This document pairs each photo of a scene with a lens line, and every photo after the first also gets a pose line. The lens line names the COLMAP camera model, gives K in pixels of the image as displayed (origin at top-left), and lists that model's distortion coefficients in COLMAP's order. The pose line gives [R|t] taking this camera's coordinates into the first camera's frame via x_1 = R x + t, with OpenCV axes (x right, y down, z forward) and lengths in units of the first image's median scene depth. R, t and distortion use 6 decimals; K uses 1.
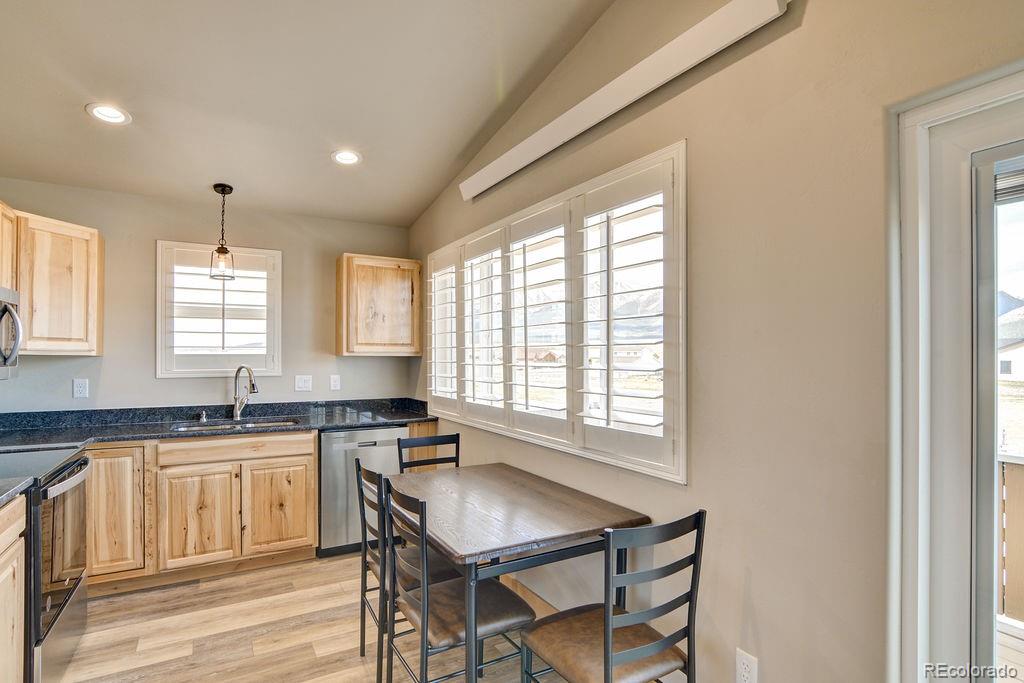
lens RADIAL K [[514.3, 0, 514.5], [0, 514.3, 353.5], [0, 0, 1]] dist [-0.019067, 0.000290]
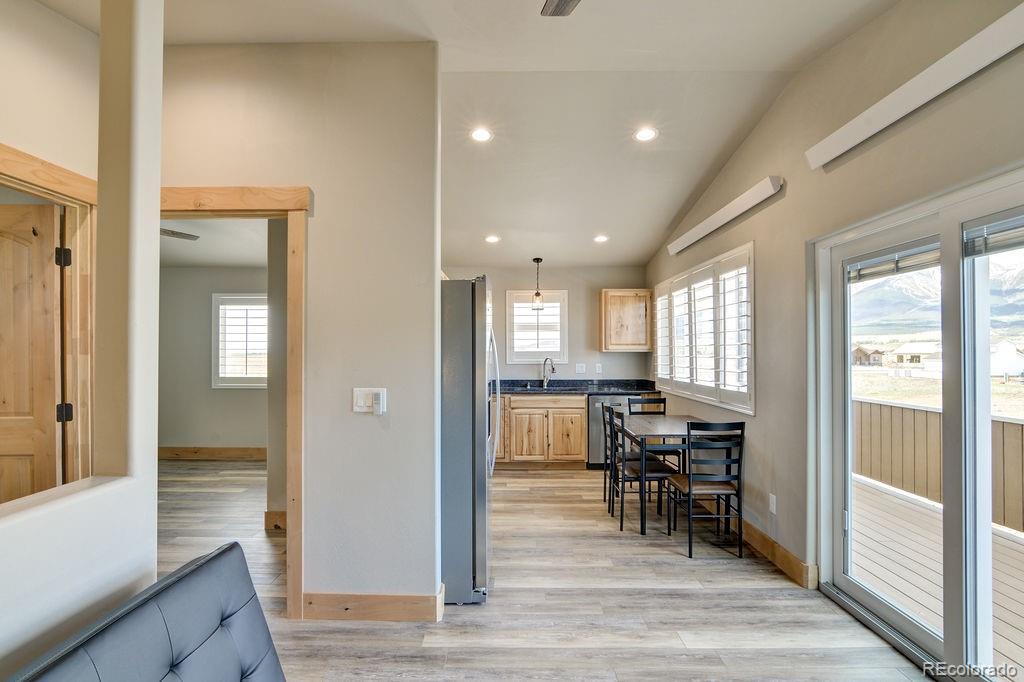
lens RADIAL K [[514.3, 0, 514.5], [0, 514.3, 353.0], [0, 0, 1]] dist [-0.019067, 0.000290]
pose [[0.860867, -0.003023, -0.508822, 0.288410], [0.005818, 0.999975, 0.003903, 0.000515], [0.508797, -0.006320, 0.860863, -0.619967]]
